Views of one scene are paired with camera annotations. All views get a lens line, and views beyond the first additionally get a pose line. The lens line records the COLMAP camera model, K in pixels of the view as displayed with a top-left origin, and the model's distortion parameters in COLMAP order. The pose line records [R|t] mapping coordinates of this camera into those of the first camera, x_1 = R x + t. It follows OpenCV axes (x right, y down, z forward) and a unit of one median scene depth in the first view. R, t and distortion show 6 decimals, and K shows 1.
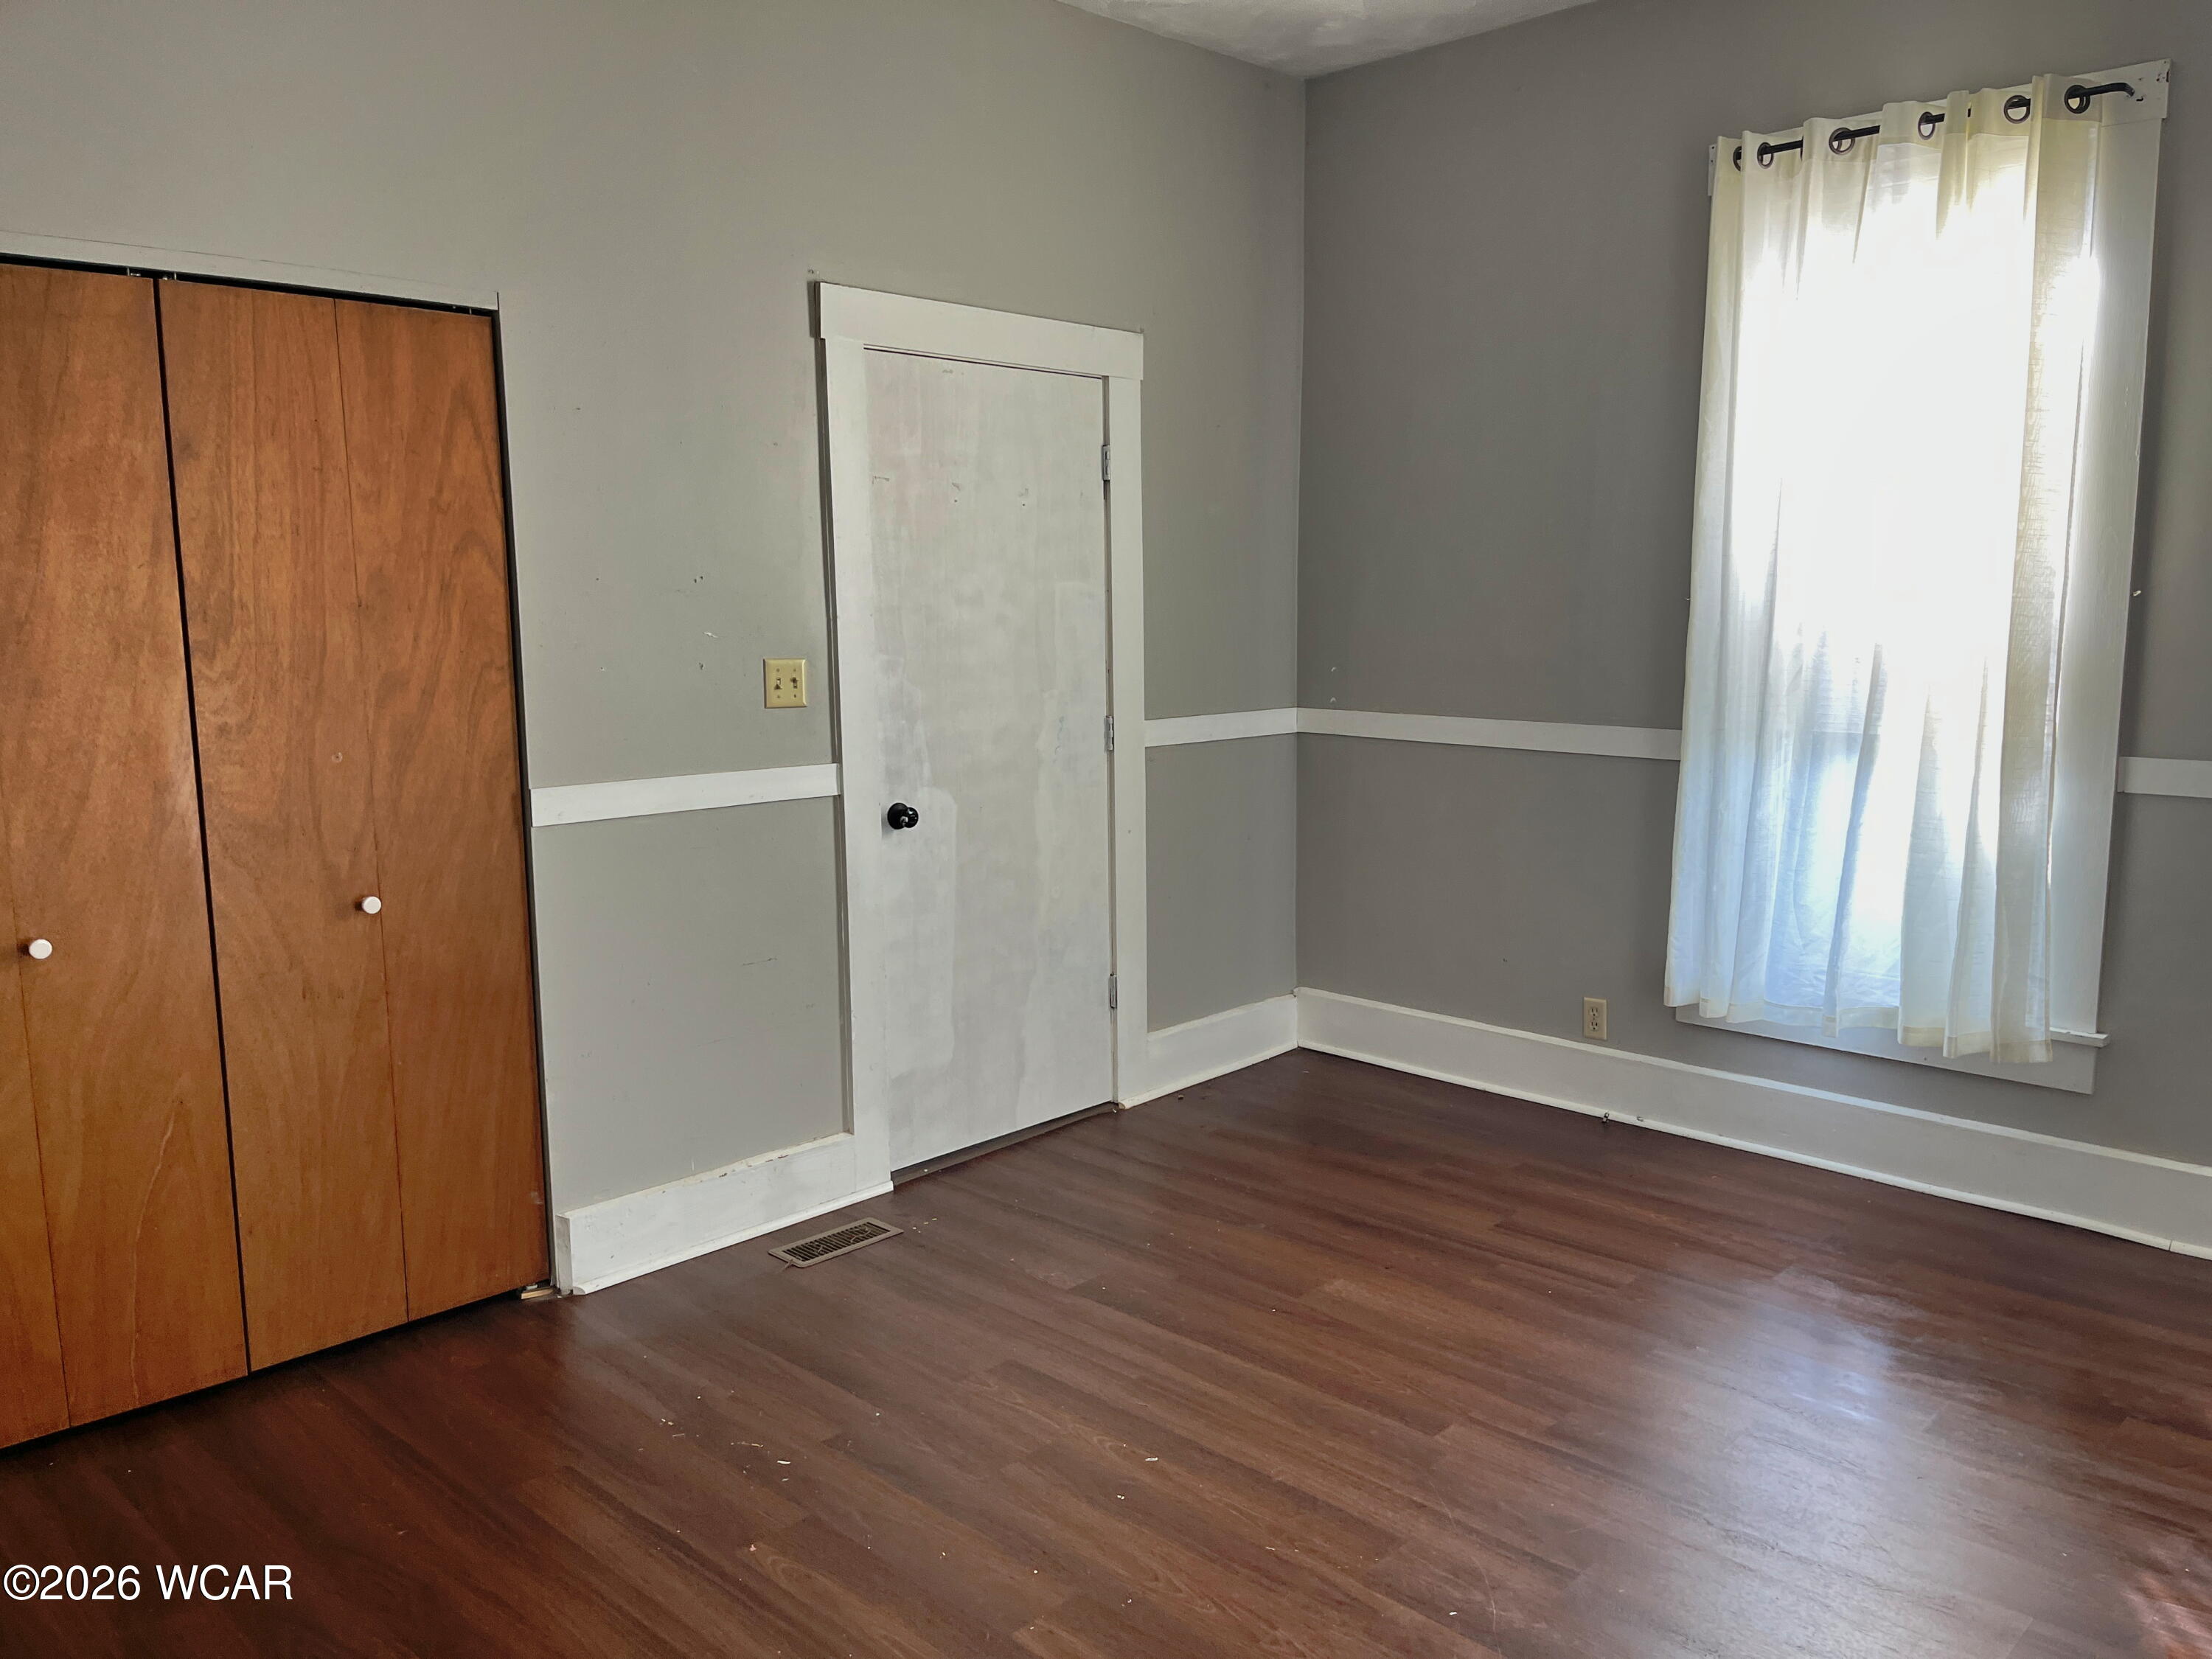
lens RADIAL K [[1648.9, 0, 1105.6], [0, 1648.9, 854.7], [0, 0, 1]] dist [0.008047, 0.001151]
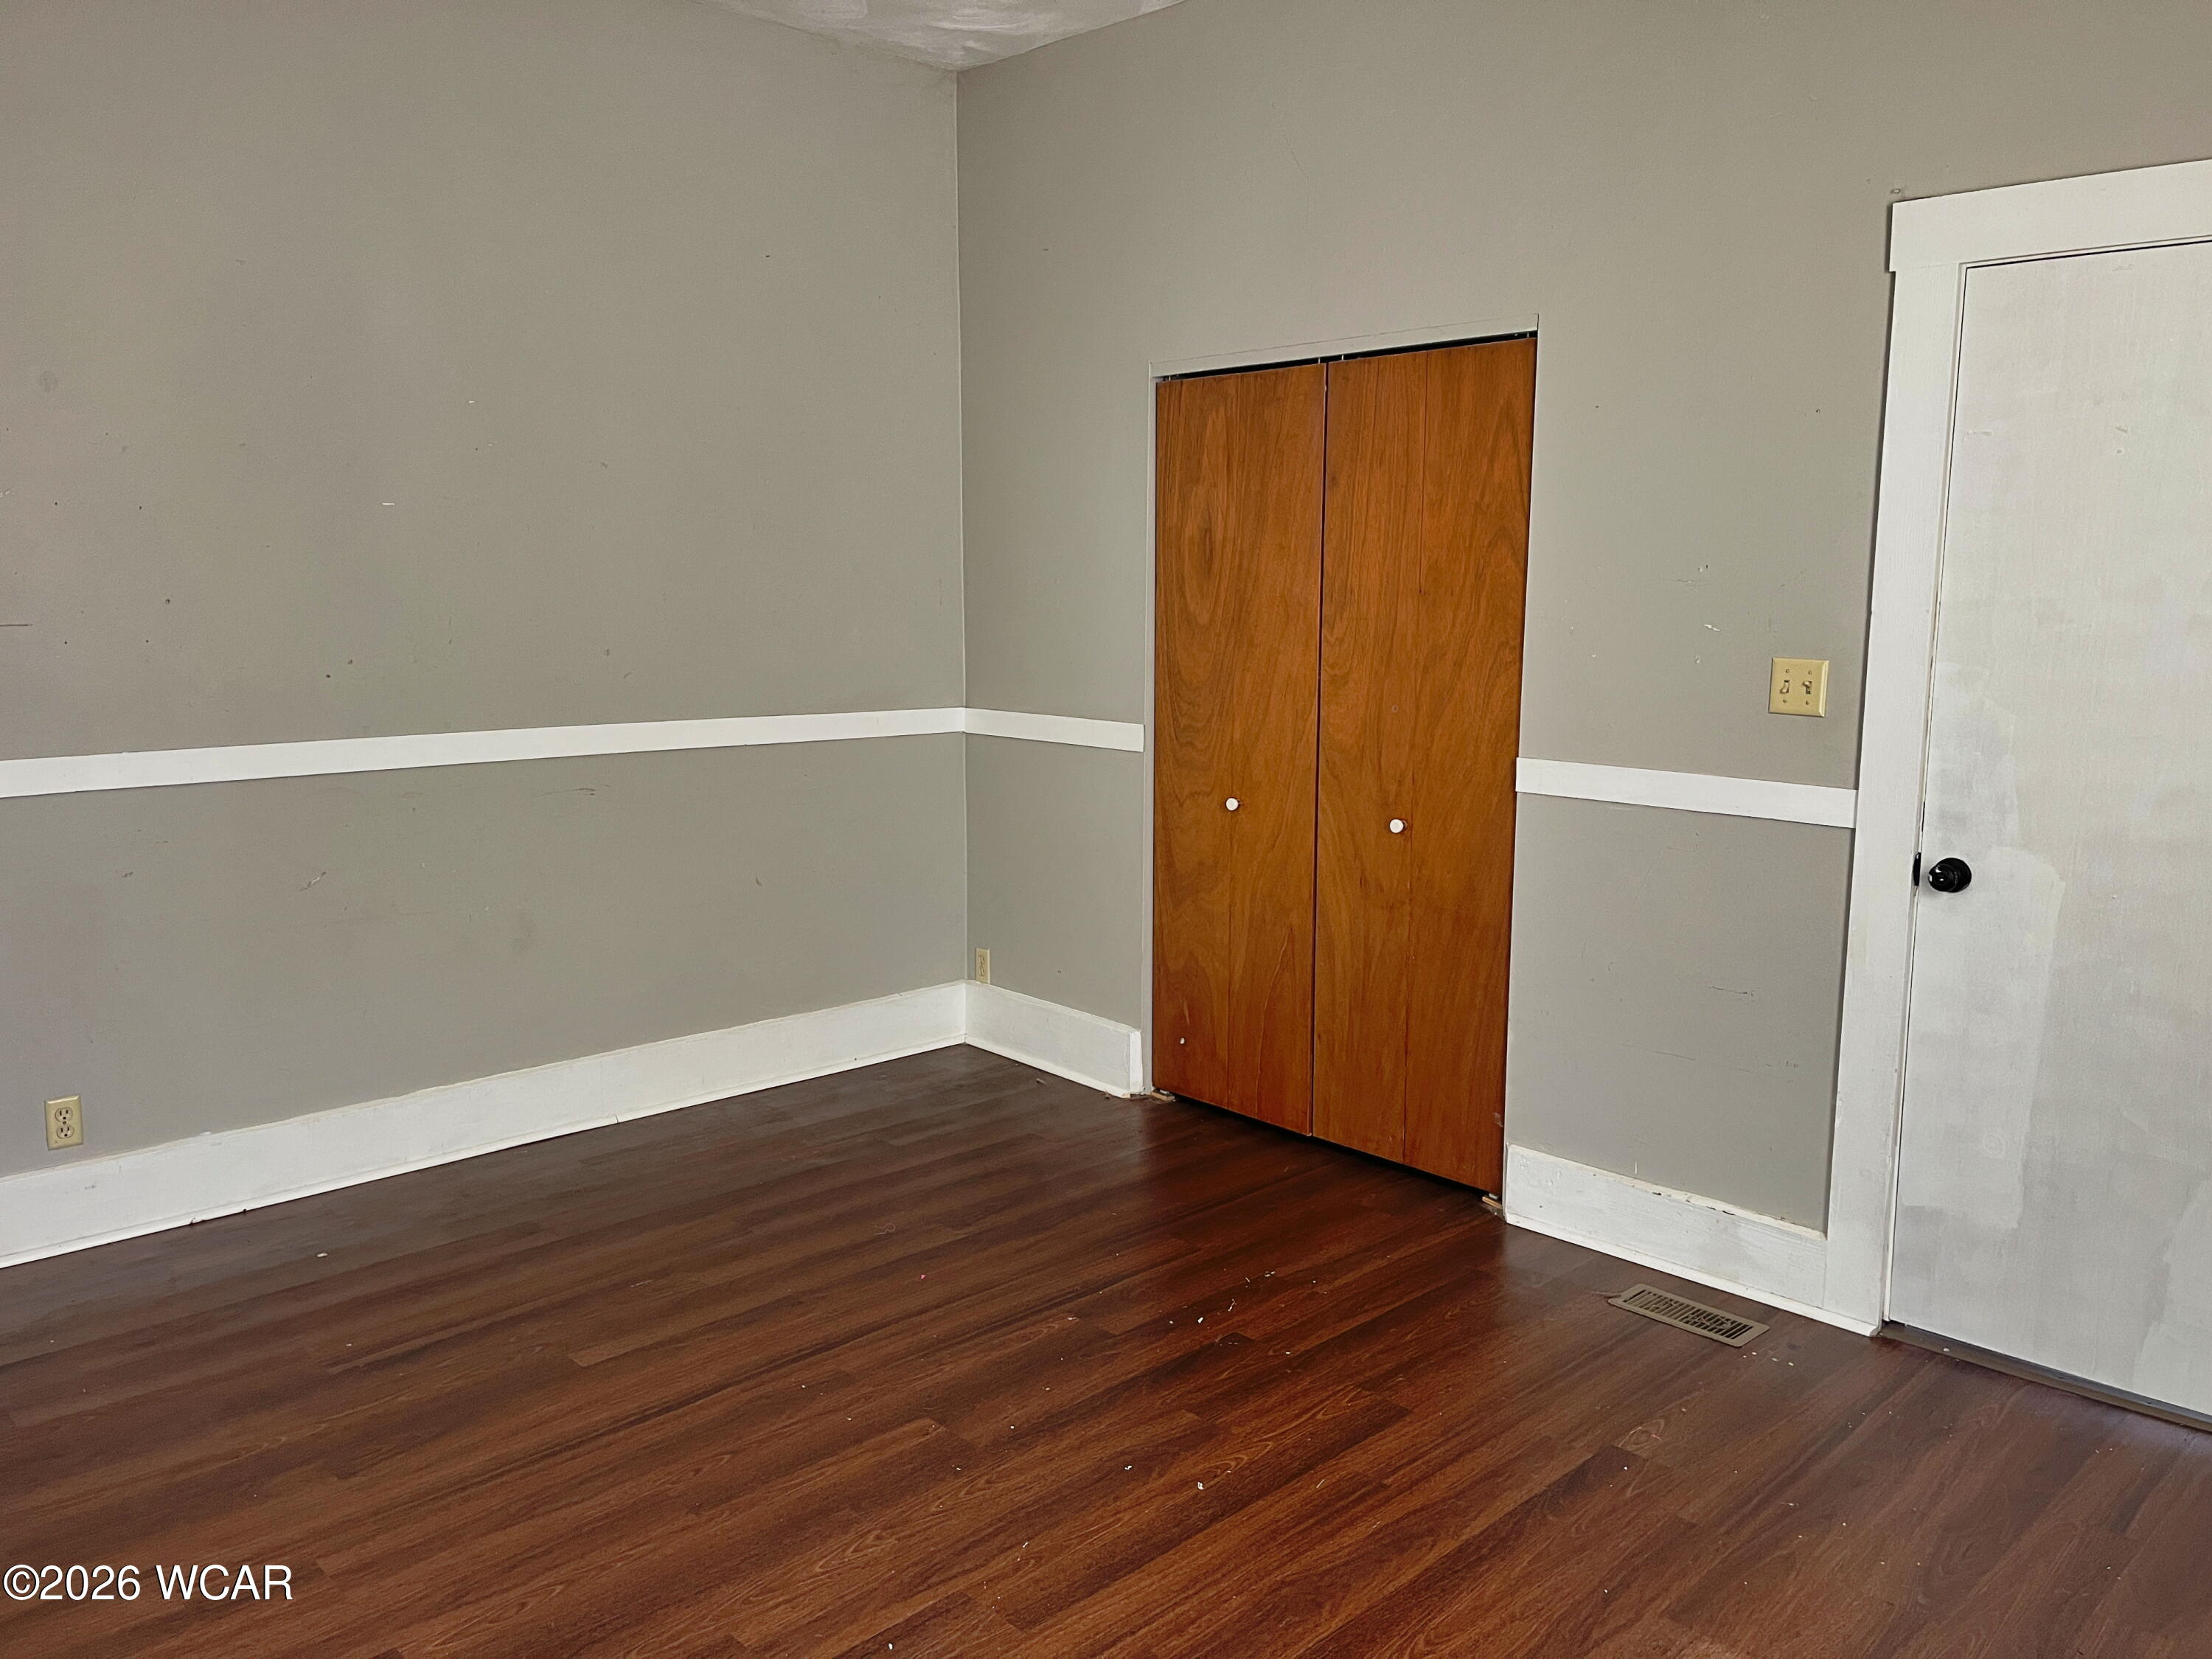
lens RADIAL K [[1665.9, 0, 1109.4], [0, 1665.9, 827.2], [0, 0, 1]] dist [0.064029, -0.092810]
pose [[-0.035103, 0.158075, -0.986803, 0.817871], [-0.149465, 0.975476, 0.161578, -0.140995], [0.988144, 0.153165, -0.010615, 0.778806]]
